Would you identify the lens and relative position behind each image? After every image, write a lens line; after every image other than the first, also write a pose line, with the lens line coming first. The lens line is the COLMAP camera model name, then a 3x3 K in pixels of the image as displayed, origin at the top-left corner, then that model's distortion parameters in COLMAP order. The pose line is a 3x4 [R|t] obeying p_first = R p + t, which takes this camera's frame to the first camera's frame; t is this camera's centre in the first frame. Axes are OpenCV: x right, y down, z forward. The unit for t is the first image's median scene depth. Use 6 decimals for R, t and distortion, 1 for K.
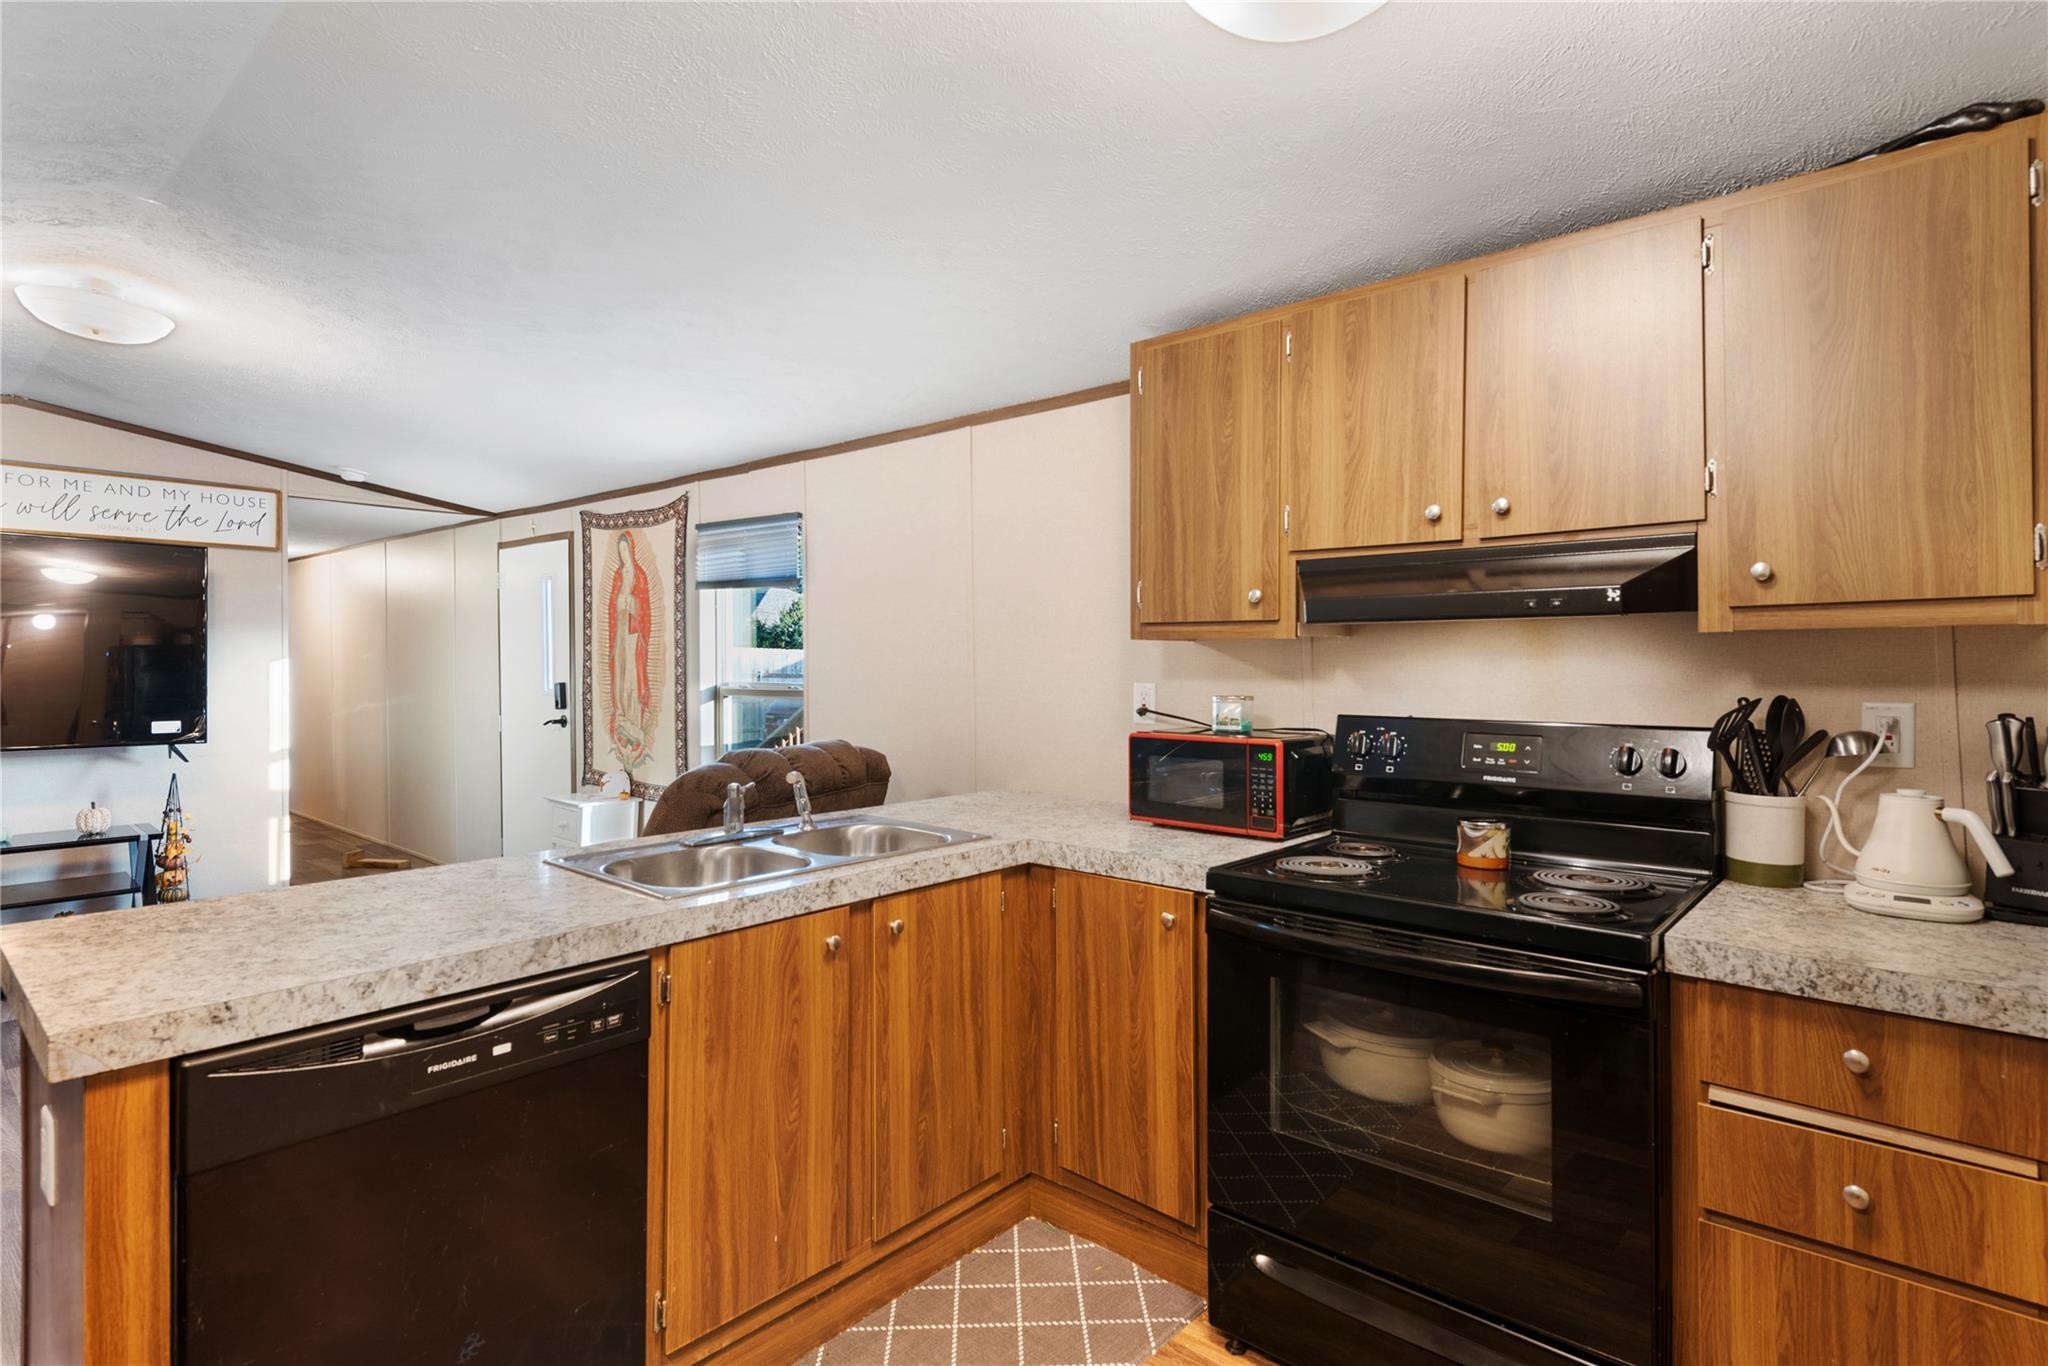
lens RADIAL K [[1021.8, 0, 1024.4], [0, 1021.8, 657.4], [0, 0, 1]] dist [0.001508, 0.000049]
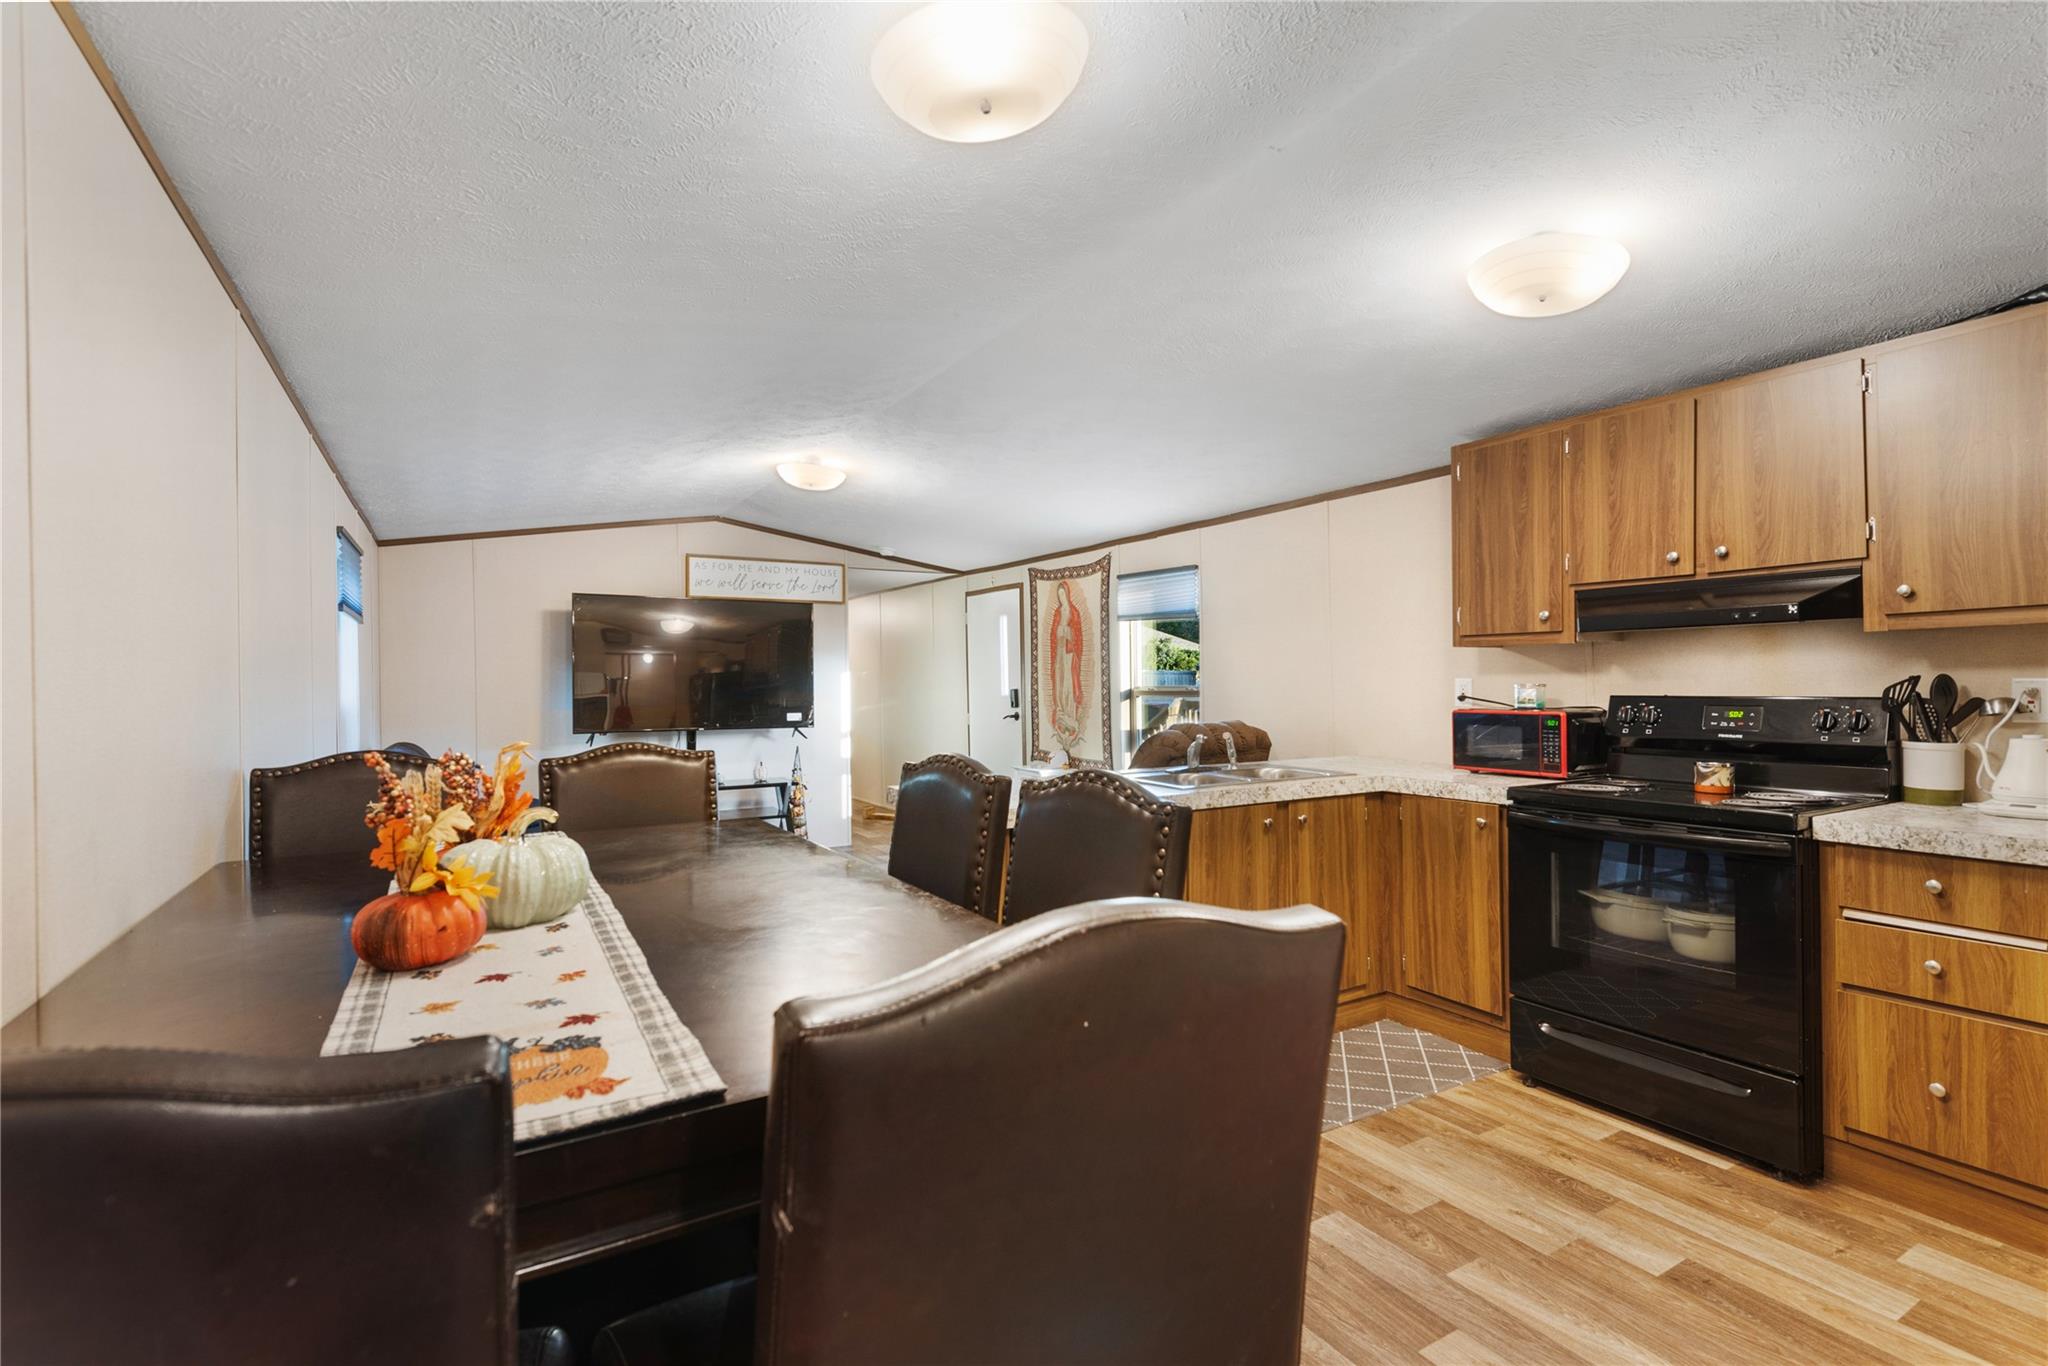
lens RADIAL K [[944.7, 0, 1024.0], [0, 944.7, 683.0], [0, 0, 1]] dist [0.004388, -0.004096]
pose [[0.949780, -0.009079, -0.312788, -0.063460], [0.010982, 0.999930, 0.004320, 0.023729], [0.312727, -0.007538, 0.949813, -0.539499]]
